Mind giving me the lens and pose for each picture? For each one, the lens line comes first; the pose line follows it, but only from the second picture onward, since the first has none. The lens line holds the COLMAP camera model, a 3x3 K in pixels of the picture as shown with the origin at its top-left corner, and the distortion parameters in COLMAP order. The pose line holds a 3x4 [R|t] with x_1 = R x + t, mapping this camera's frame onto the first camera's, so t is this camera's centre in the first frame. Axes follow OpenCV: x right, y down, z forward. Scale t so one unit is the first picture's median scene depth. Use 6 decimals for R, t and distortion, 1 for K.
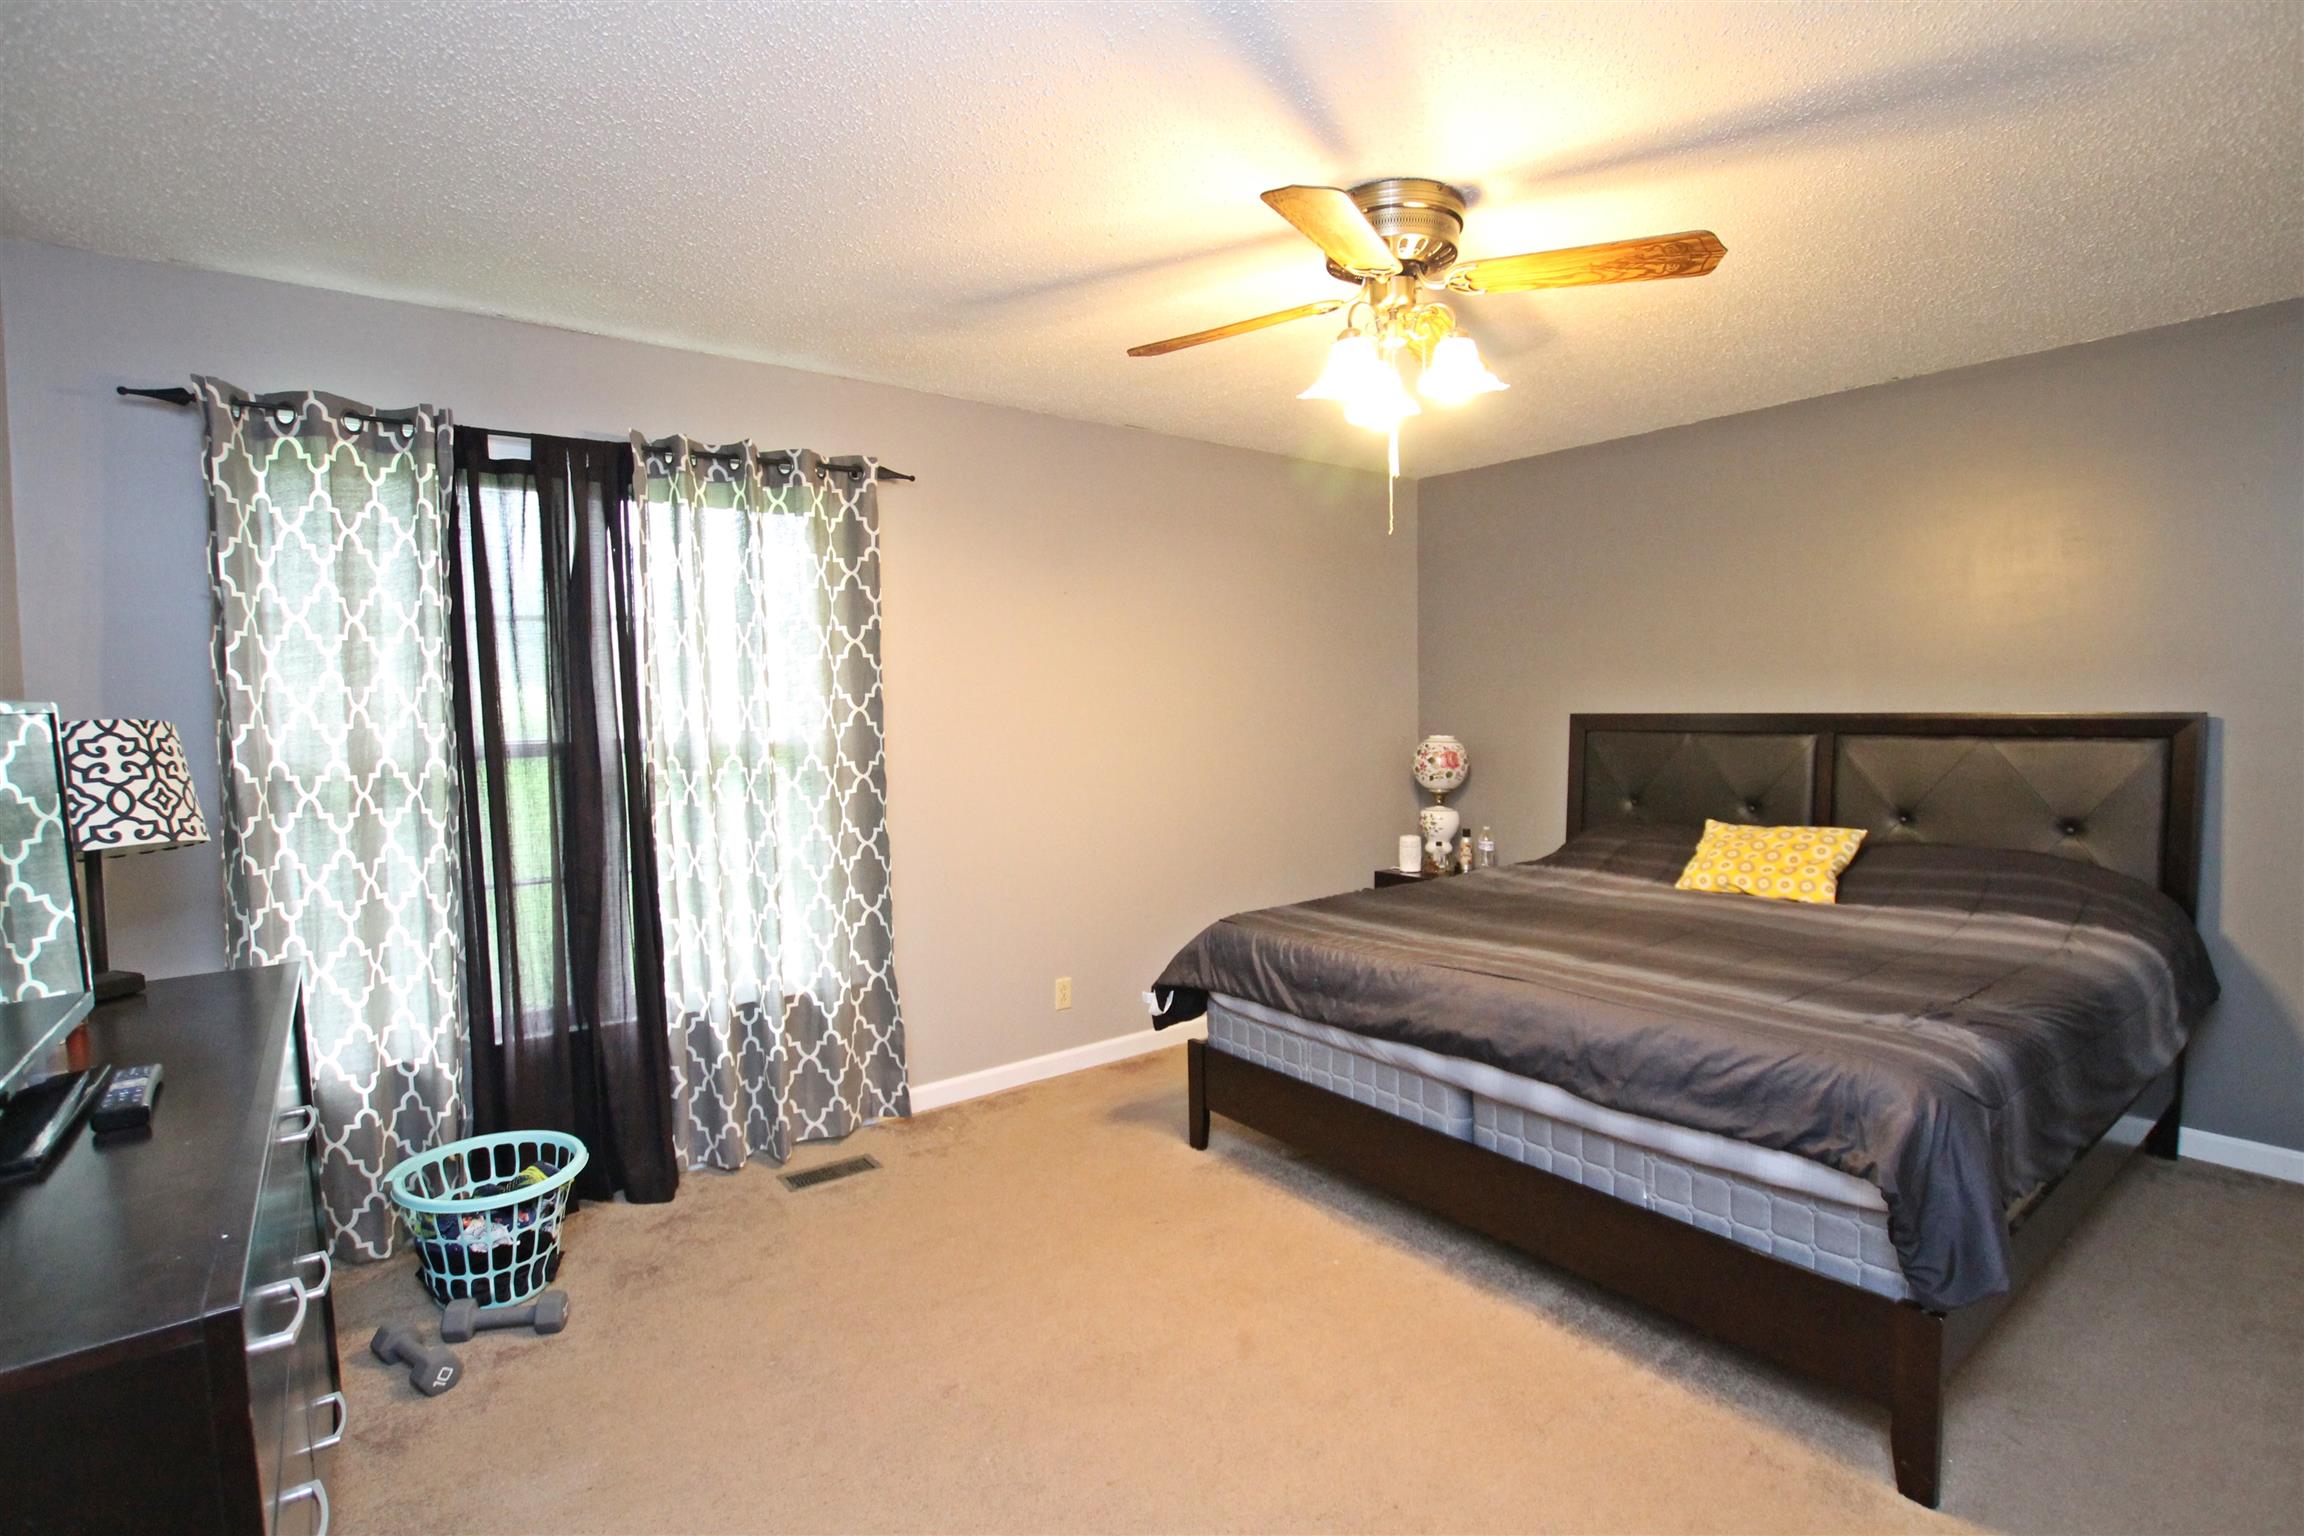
lens RADIAL K [[1103.5, 0, 1150.5], [0, 1103.5, 761.1], [0, 0, 1]] dist [0.001153, 0.001334]
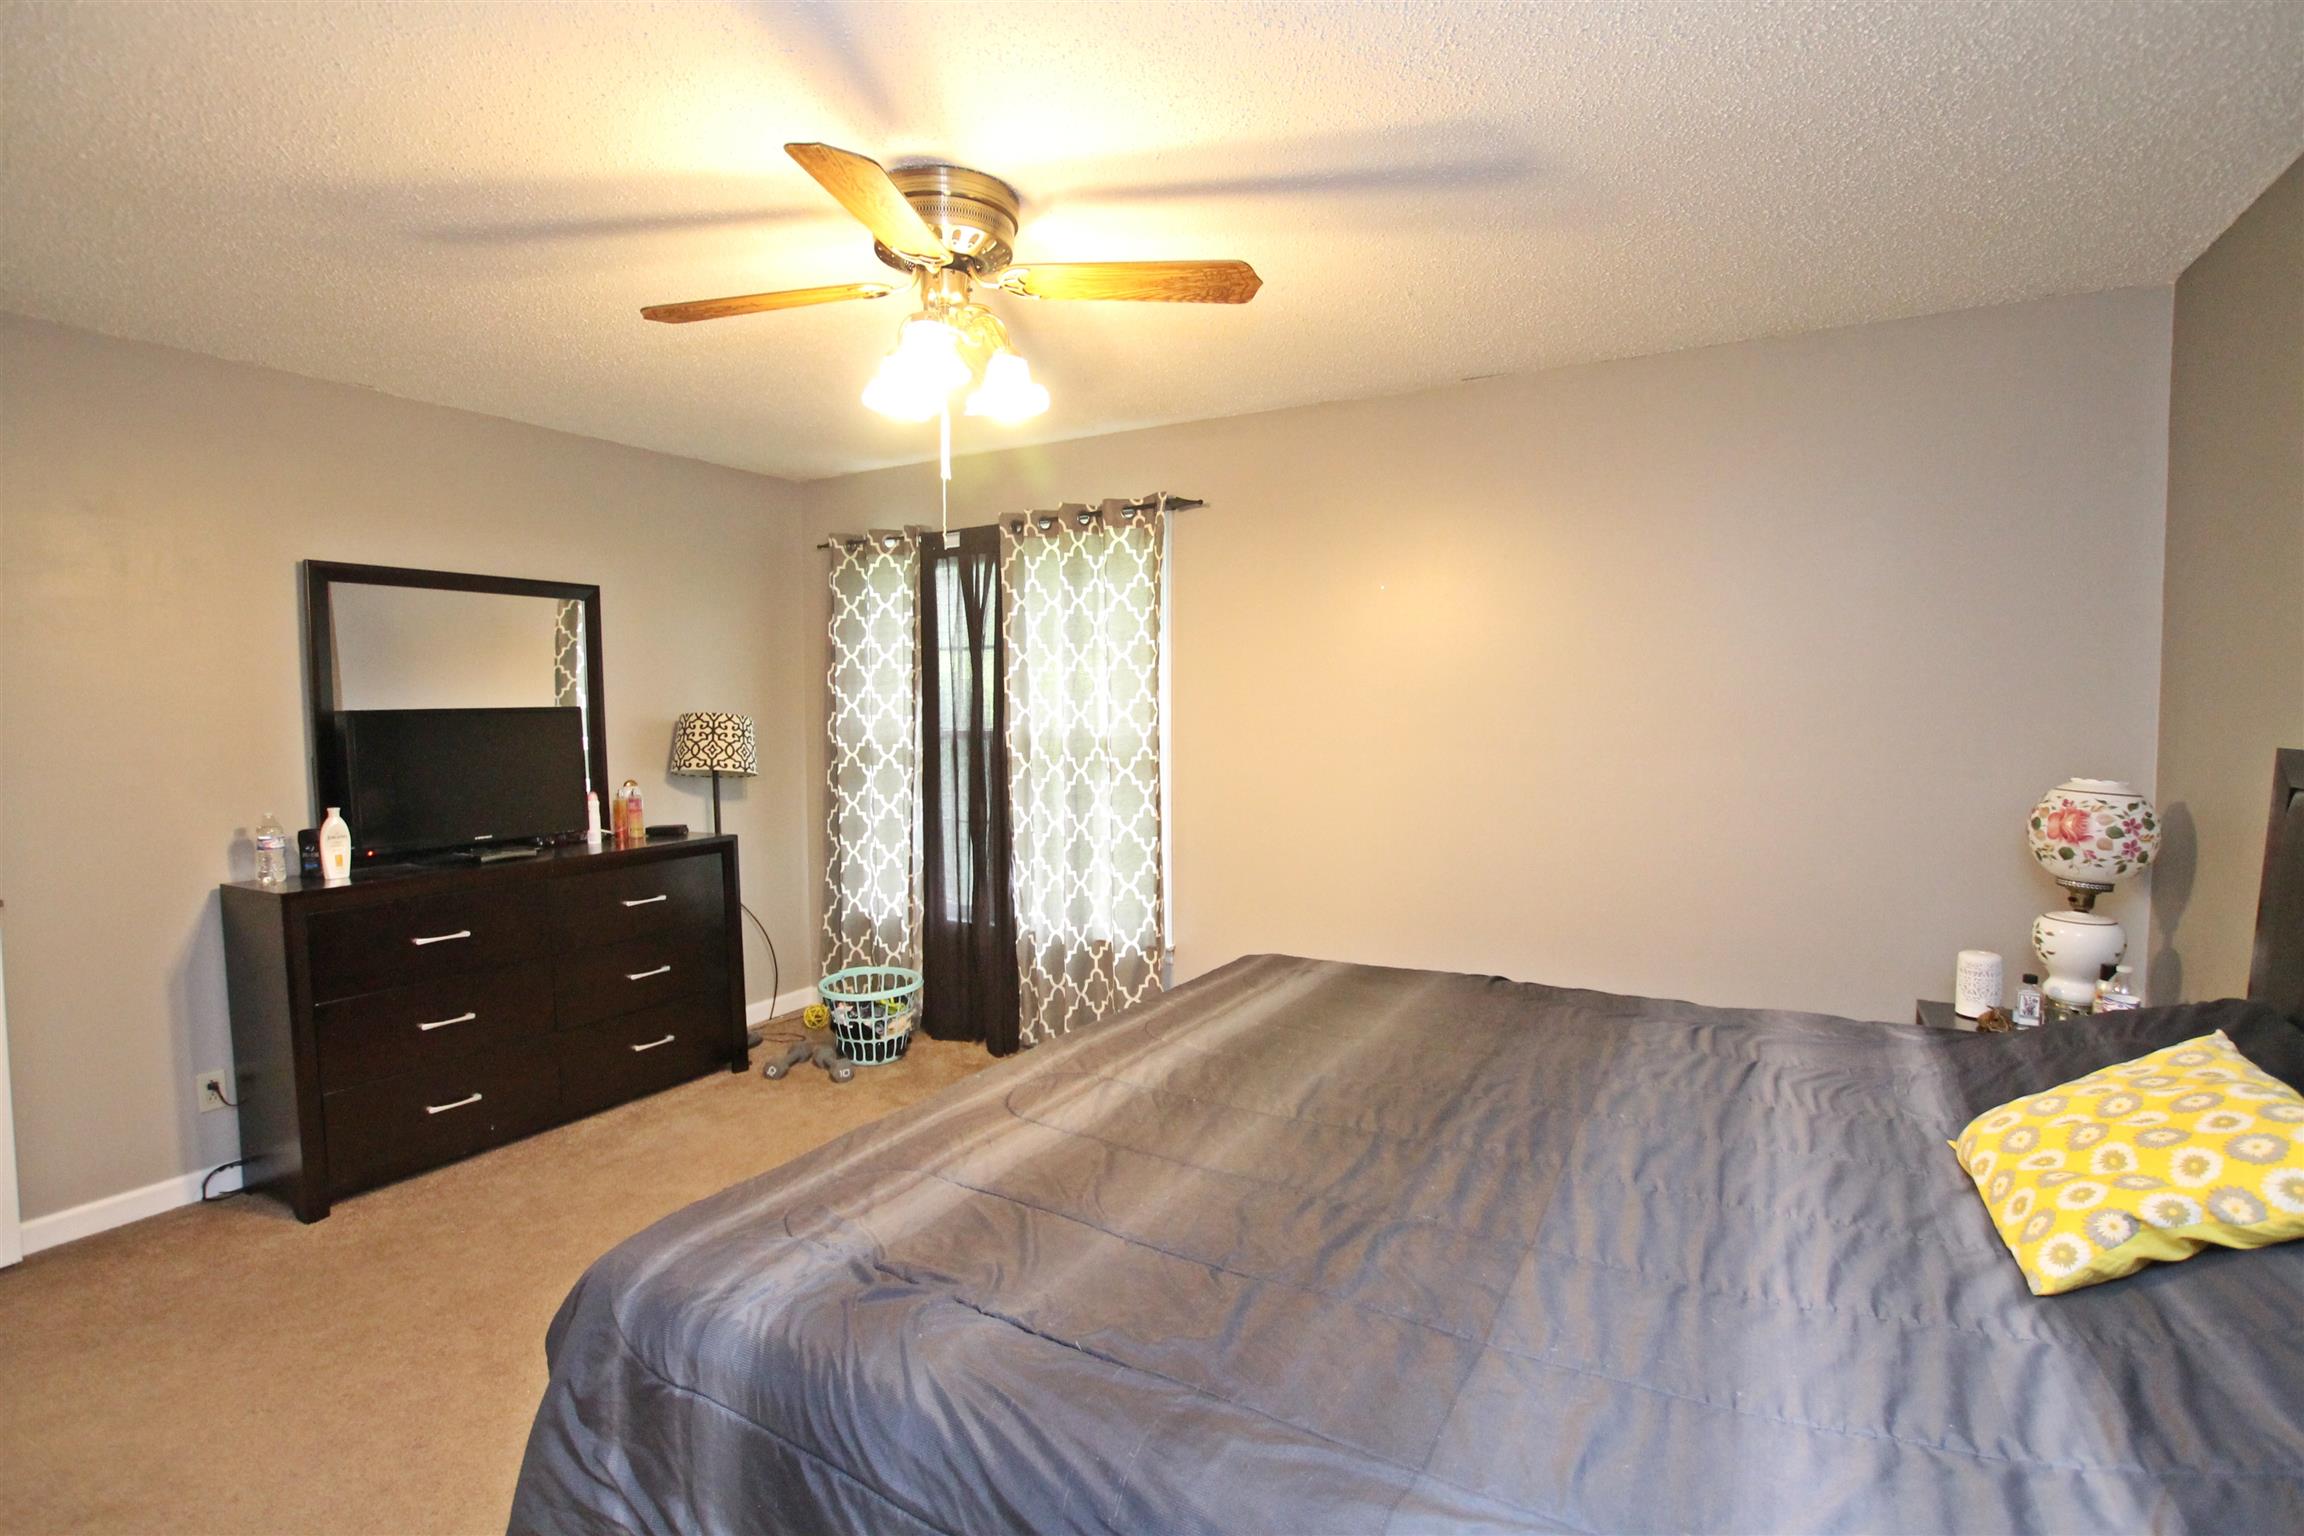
lens RADIAL K [[1103.5, 0, 1145.2], [0, 1103.5, 785.2], [0, 0, 1]] dist [0.001153, 0.001334]
pose [[0.382341, 0.079841, -0.920566, 0.968039], [-0.048920, 0.996612, 0.066118, -0.055354], [0.922725, 0.019755, 0.384951, 0.651591]]
